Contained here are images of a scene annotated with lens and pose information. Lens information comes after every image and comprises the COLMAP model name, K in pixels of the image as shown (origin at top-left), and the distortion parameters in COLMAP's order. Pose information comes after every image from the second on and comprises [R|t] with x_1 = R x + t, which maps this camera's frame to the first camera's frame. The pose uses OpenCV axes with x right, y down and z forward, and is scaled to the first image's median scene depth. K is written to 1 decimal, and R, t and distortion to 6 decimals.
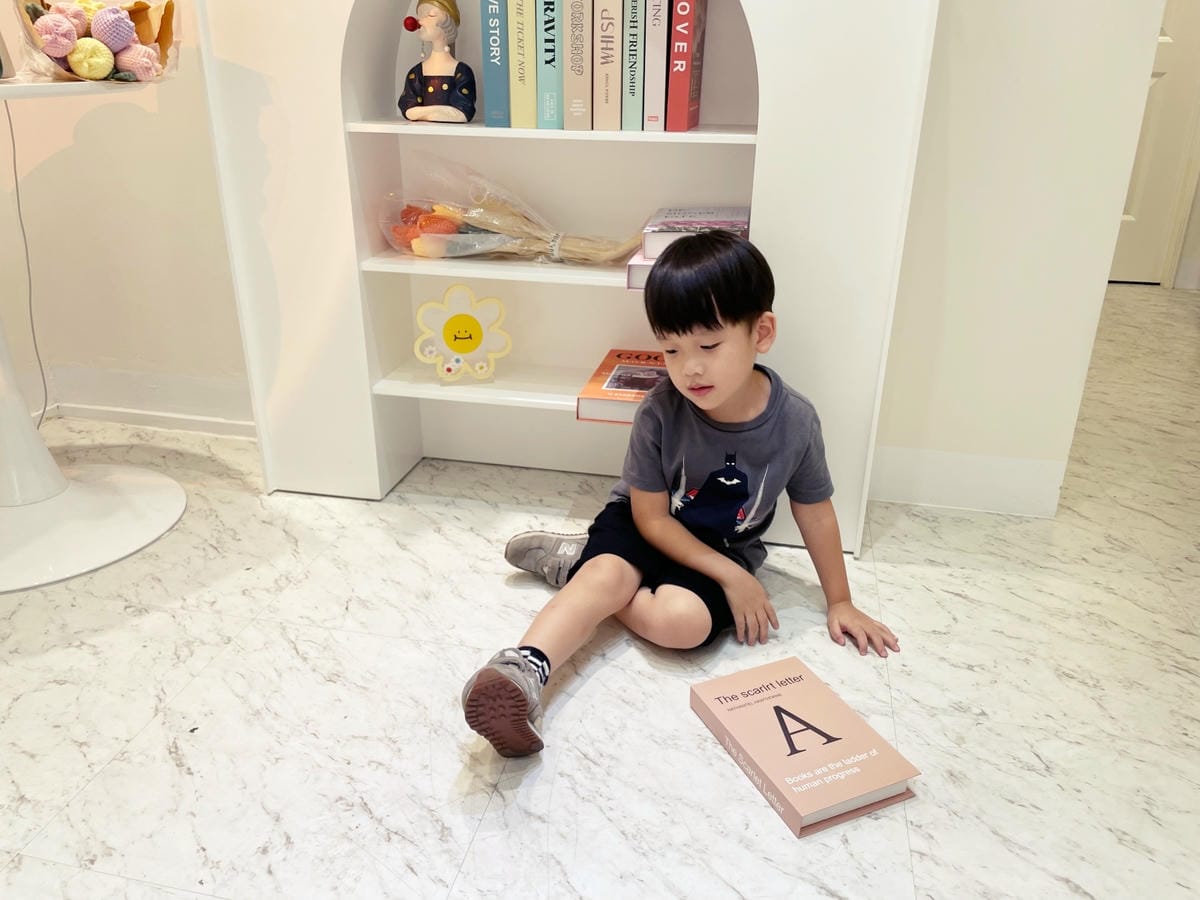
lens RADIAL K [[924.2, 0, 602.5], [0, 924.2, 469.6], [0, 0, 1]] dist [0.073265, -0.117183]
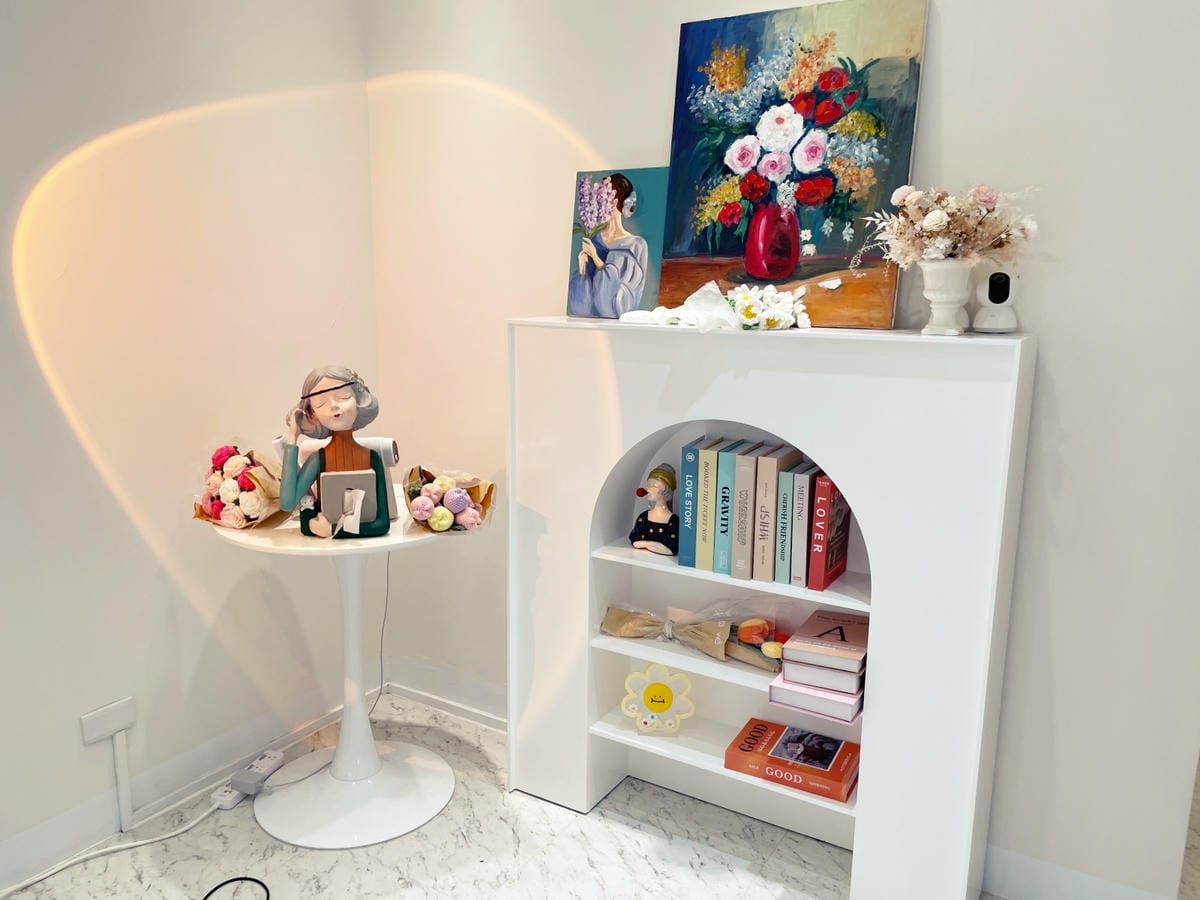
lens RADIAL K [[924.2, 0, 594.6], [0, 924.2, 438.3], [0, 0, 1]] dist [0.073265, -0.117183]
pose [[0.942733, 0.060726, -0.327973, 0.199920], [-0.136887, 0.967105, -0.214406, -0.233071], [0.304164, 0.247023, 0.920035, -0.390890]]
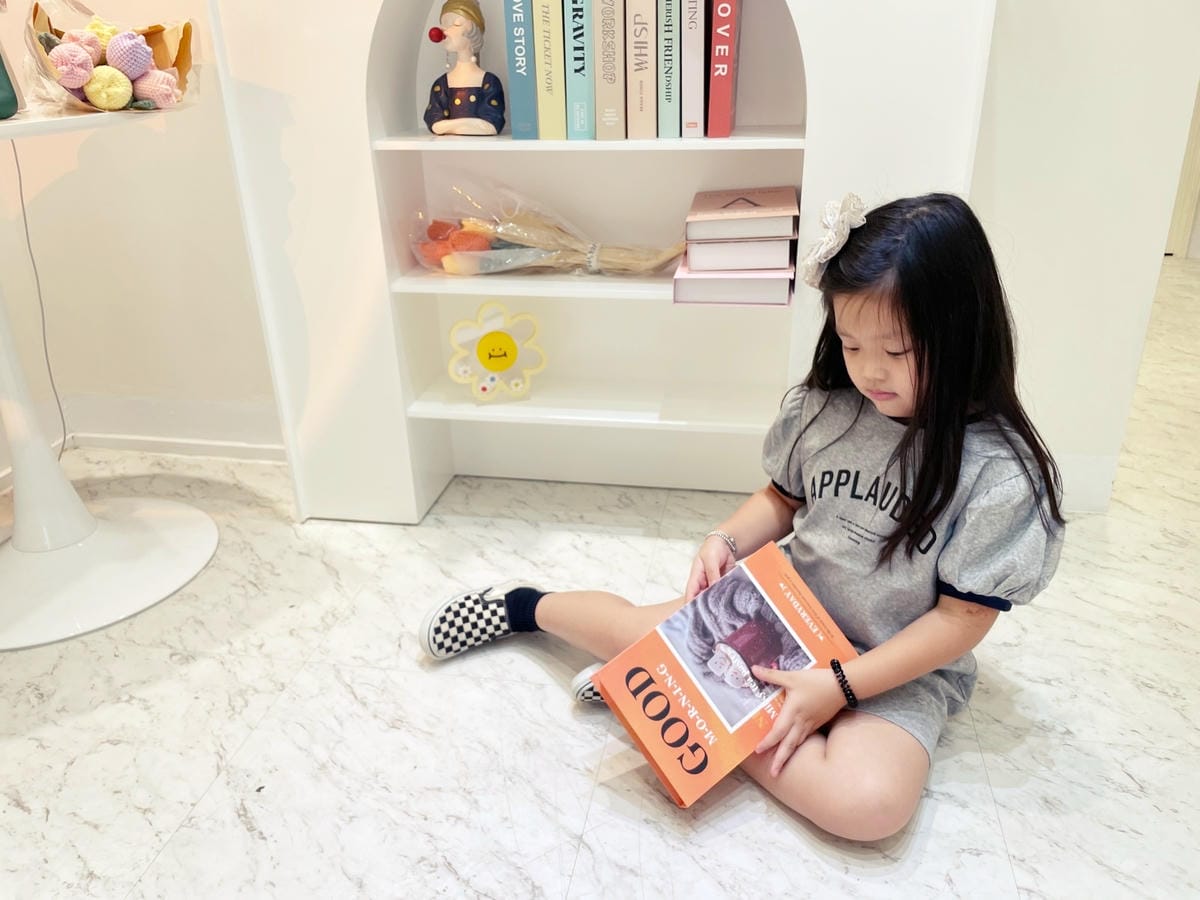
lens RADIAL K [[924.2, 0, 599.4], [0, 924.2, 465.6], [0, 0, 1]] dist [0.073265, -0.117183]
pose [[0.999020, -0.042999, 0.010494, -0.065878], [0.042775, 0.998871, 0.020675, -0.047577], [-0.011371, -0.020206, 0.999731, 0.030132]]
